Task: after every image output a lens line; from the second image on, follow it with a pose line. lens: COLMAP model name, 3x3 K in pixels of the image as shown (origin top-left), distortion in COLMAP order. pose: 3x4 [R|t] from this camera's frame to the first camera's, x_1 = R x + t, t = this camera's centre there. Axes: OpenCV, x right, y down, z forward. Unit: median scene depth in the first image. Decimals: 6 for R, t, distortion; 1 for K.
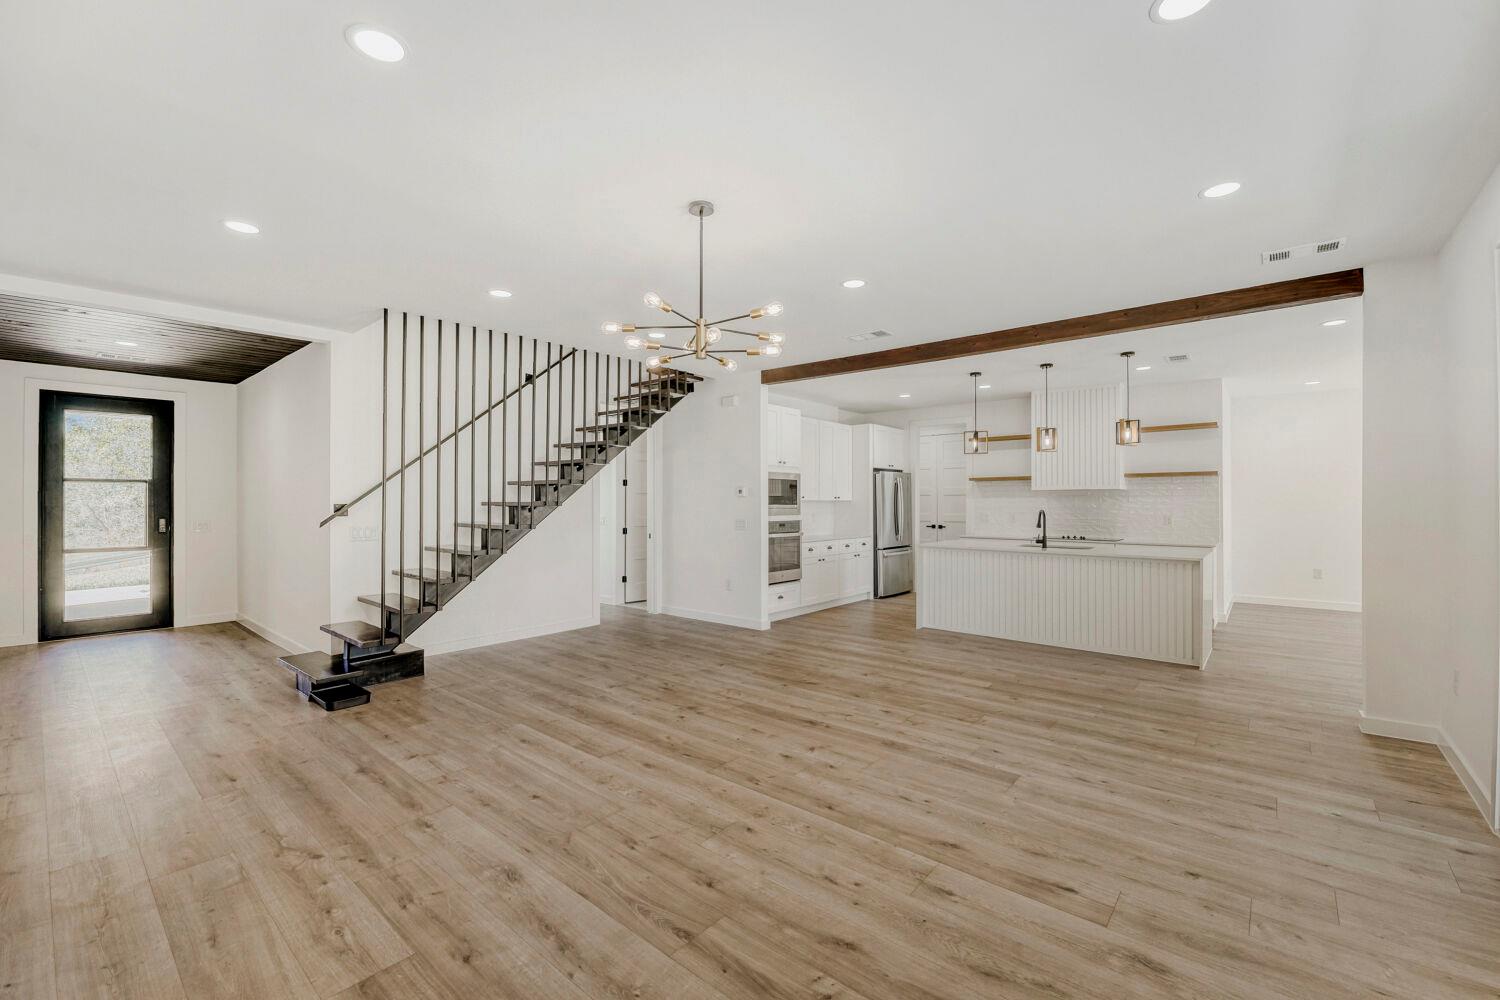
lens RADIAL K [[618.6, 0, 750.0], [0, 618.6, 500.0], [0, 0, 1]] dist [-0.016019, -0.000021]
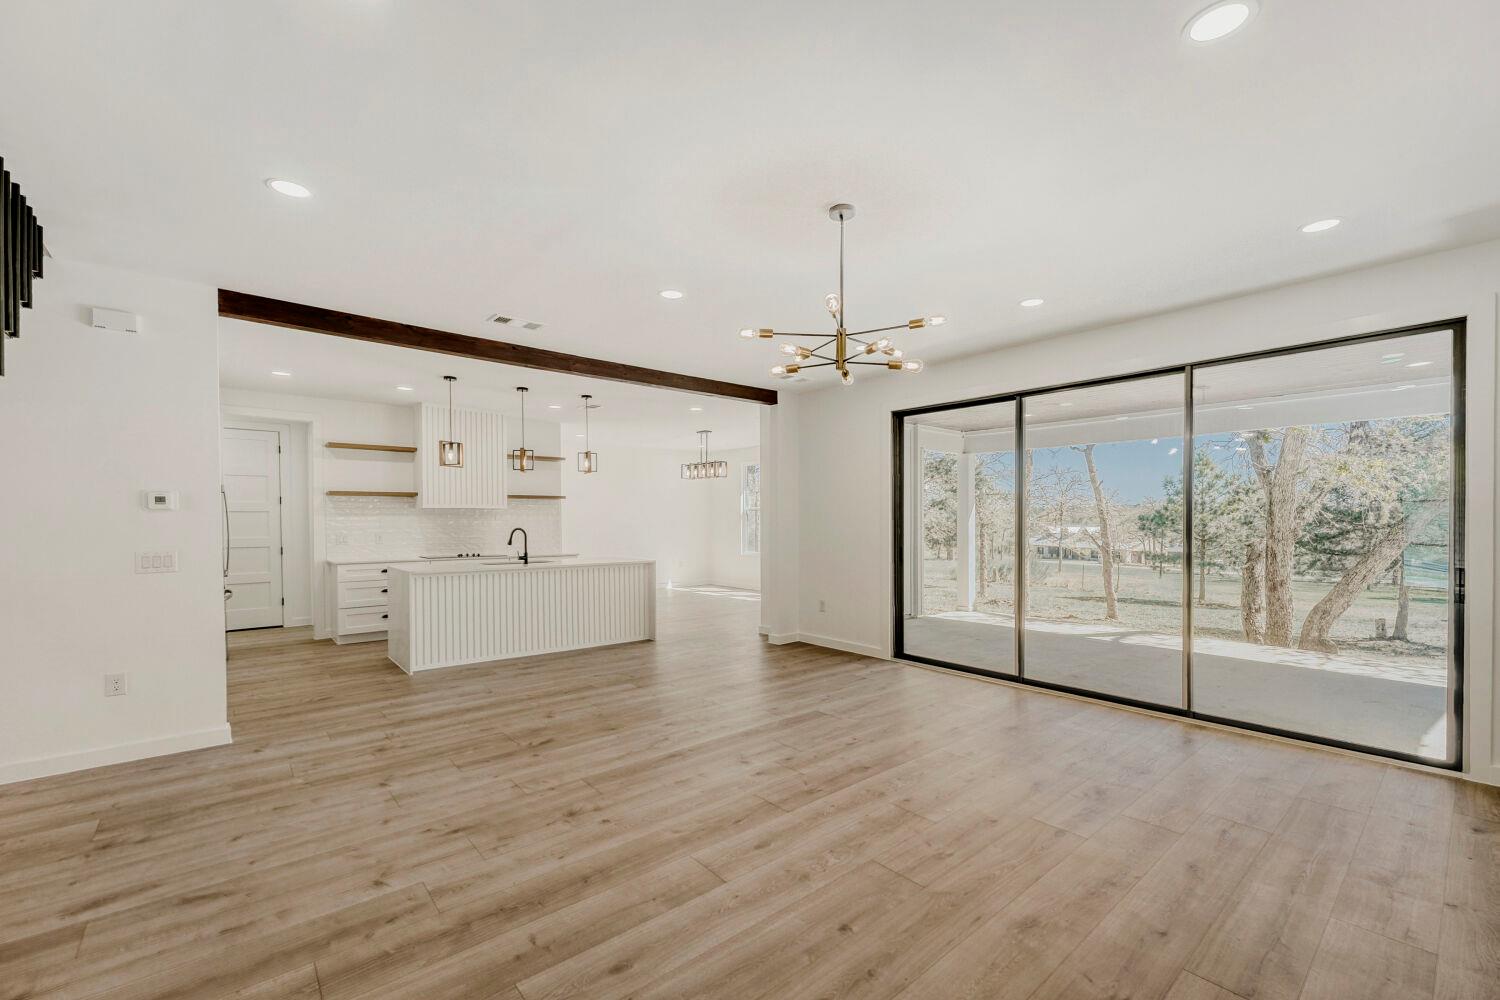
lens RADIAL K [[618.5, 0, 742.4], [0, 618.5, 529.5], [0, 0, 1]] dist [0.002535, 0.000129]
pose [[0.168747, -0.013854, 0.985562, -0.647225], [-0.000984, 0.999898, 0.014224, 0.005239], [-0.985659, -0.003370, 0.168716, 0.602034]]
